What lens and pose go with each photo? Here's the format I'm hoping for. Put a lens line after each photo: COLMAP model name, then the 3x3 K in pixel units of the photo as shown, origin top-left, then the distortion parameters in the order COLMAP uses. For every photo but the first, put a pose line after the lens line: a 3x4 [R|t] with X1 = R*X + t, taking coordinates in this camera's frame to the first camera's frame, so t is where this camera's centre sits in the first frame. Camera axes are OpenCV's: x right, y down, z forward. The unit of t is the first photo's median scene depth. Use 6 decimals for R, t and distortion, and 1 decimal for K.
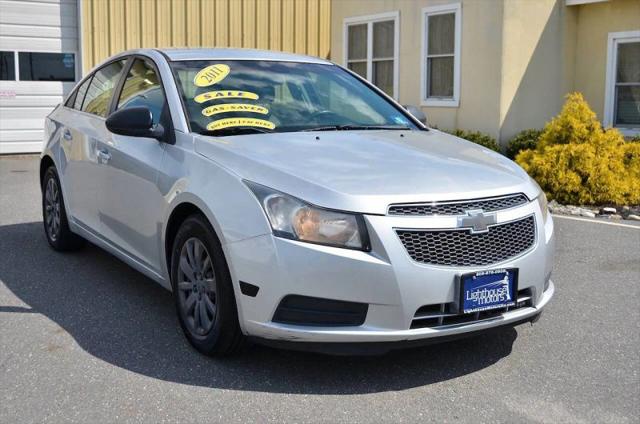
lens RADIAL K [[772.5, 0, 307.5], [0, 772.5, 211.0], [0, 0, 1]] dist [-0.008040, -0.005949]
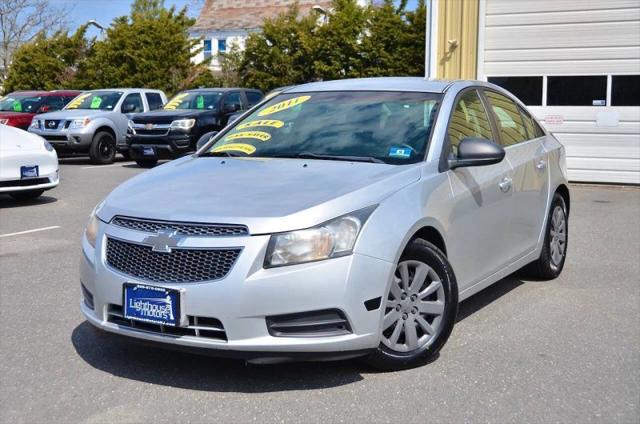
lens RADIAL K [[878.5, 0, 309.0], [0, 878.5, 212.1], [0, 0, 1]] dist [-0.014438, 0.059314]
pose [[0.497327, 0.091472, -0.862727, 1.368179], [-0.131027, 0.990939, 0.029534, -0.089213], [0.857612, 0.098353, 0.504806, 0.546183]]
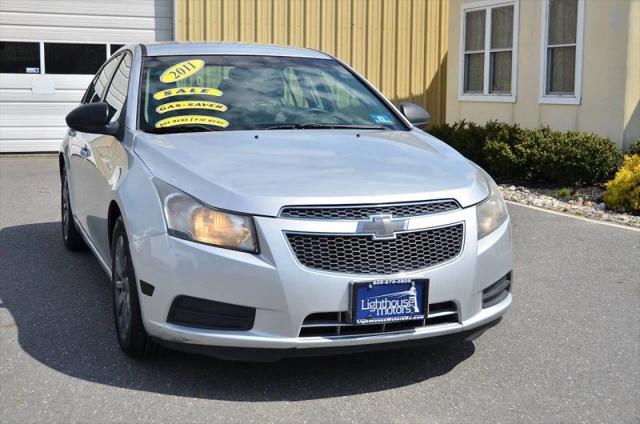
lens RADIAL K [[878.5, 0, 309.0], [0, 878.5, 212.1], [0, 0, 1]] dist [-0.014438, 0.059314]
pose [[0.981905, 0.027871, -0.187312, 0.328627], [-0.029899, 0.999521, -0.008008, 0.006306], [0.186999, 0.013463, 0.982268, -0.066151]]
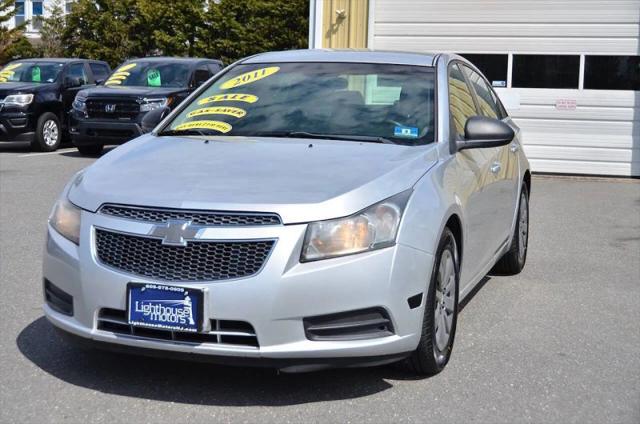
lens RADIAL K [[991.3, 0, 320.0], [0, 991.3, 212.0], [0, 0, 1]] dist [-0.021807, 0.004131]
pose [[0.651742, 0.095882, -0.752356, 1.208918], [-0.130845, 0.991318, 0.012989, -0.048456], [0.747069, 0.089976, 0.658629, 0.345826]]
